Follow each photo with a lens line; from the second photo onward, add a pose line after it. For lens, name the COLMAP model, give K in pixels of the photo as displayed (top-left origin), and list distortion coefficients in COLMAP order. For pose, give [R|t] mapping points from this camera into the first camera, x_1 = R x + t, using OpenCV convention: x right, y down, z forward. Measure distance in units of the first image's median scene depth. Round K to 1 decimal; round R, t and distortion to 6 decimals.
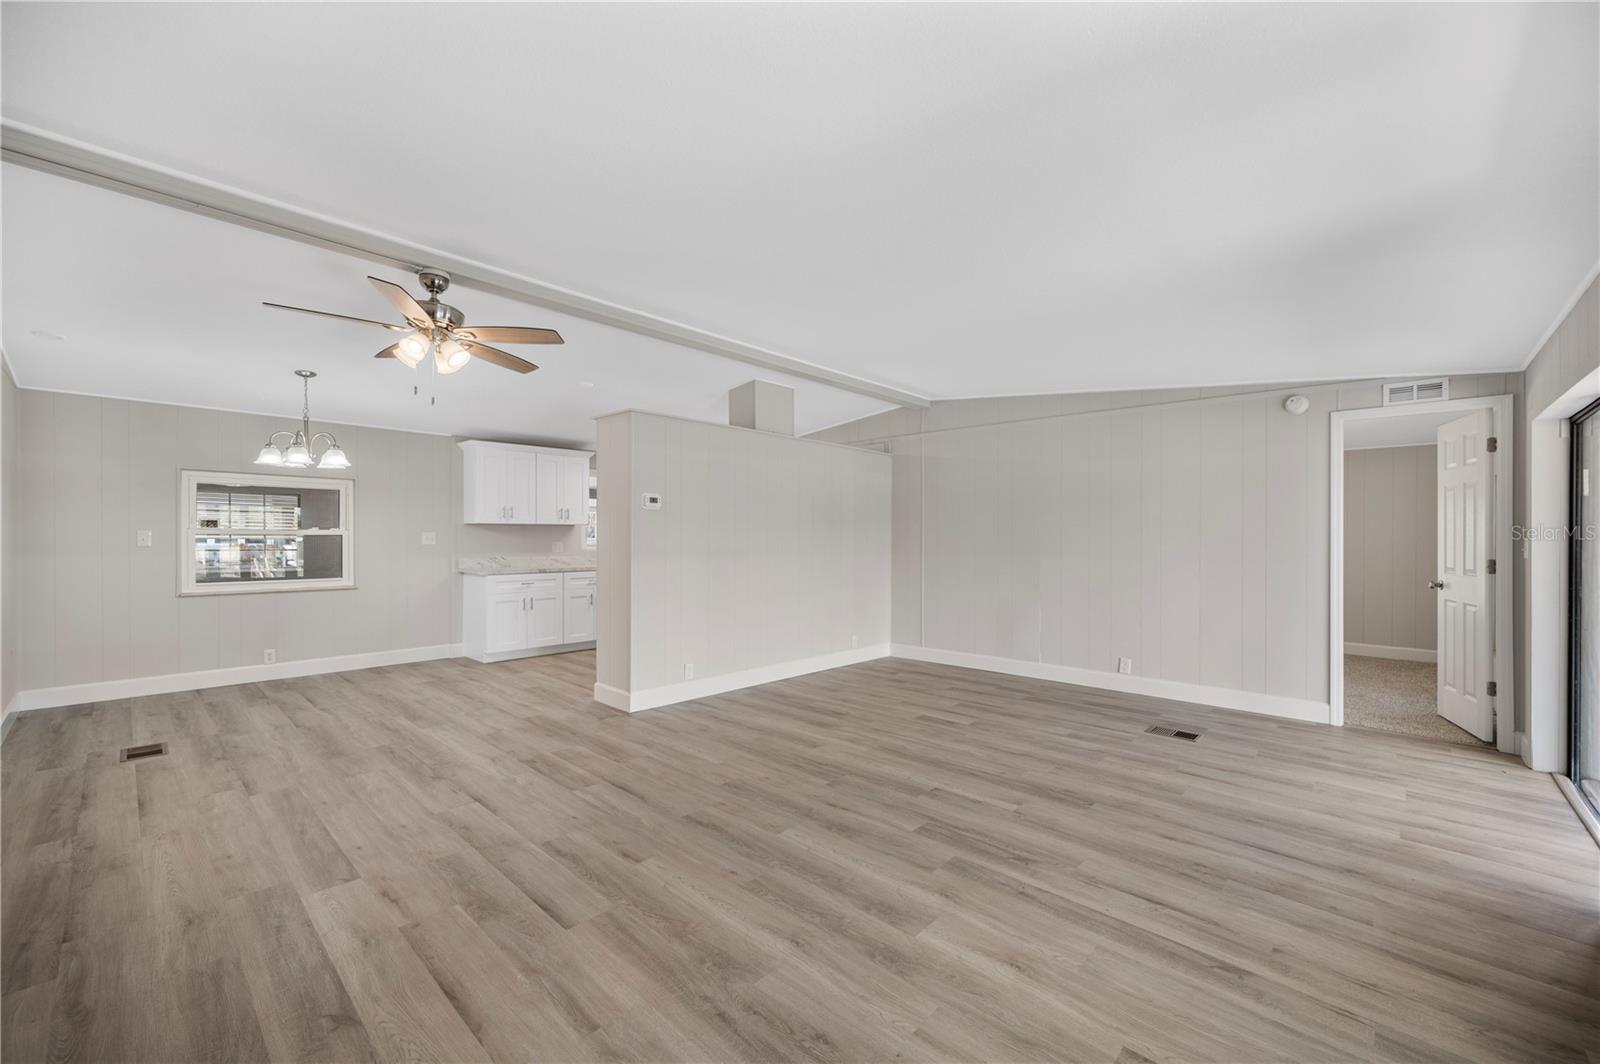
lens RADIAL K [[648.5, 0, 803.8], [0, 648.5, 535.1], [0, 0, 1]] dist [0.002376, 0.000157]
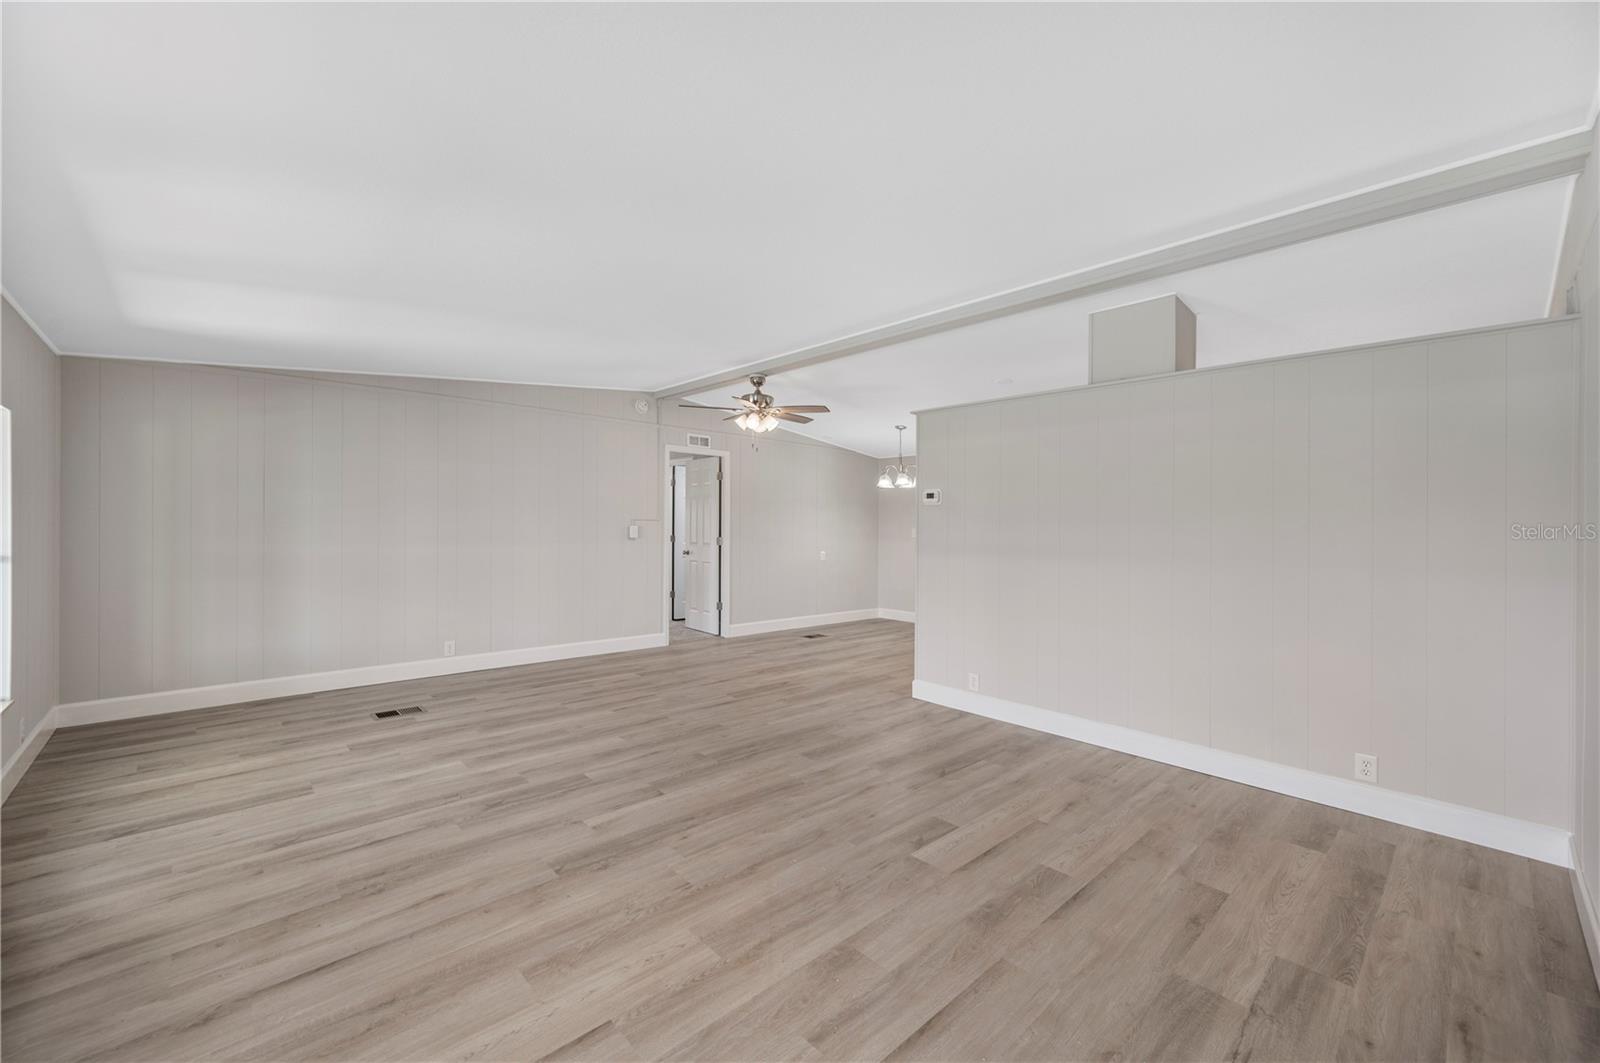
lens RADIAL K [[631.4, 0, 804.5], [0, 631.4, 536.5], [0, 0, 1]] dist [0.001972, 0.000134]
pose [[-0.071410, 0.007341, -0.997420, 1.090080], [-0.012898, 0.999883, 0.008283, 0.004037], [0.997364, 0.013456, -0.071307, 1.249125]]
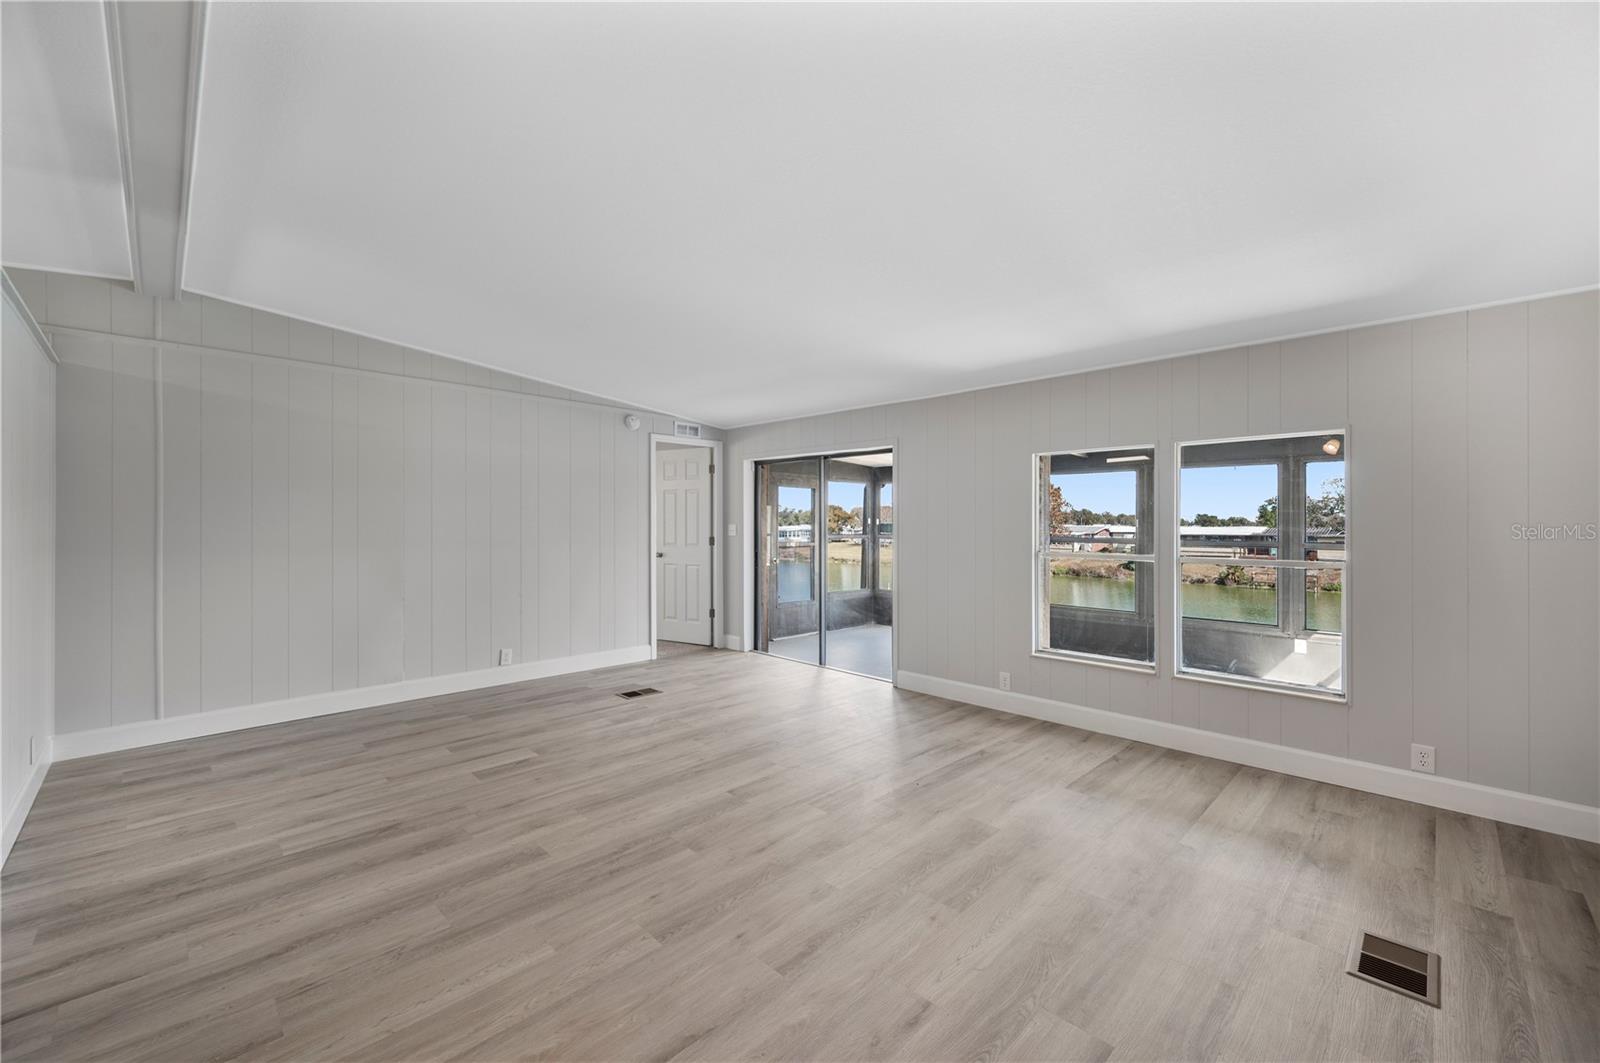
lens RADIAL K [[631.4, 0, 804.5], [0, 631.4, 536.5], [0, 0, 1]] dist [0.001972, 0.000134]
pose [[0.033862, -0.024298, 0.999131, -0.700807], [-0.005448, 0.999685, 0.024496, -0.008196], [-0.999412, -0.006273, 0.033719, 0.847907]]
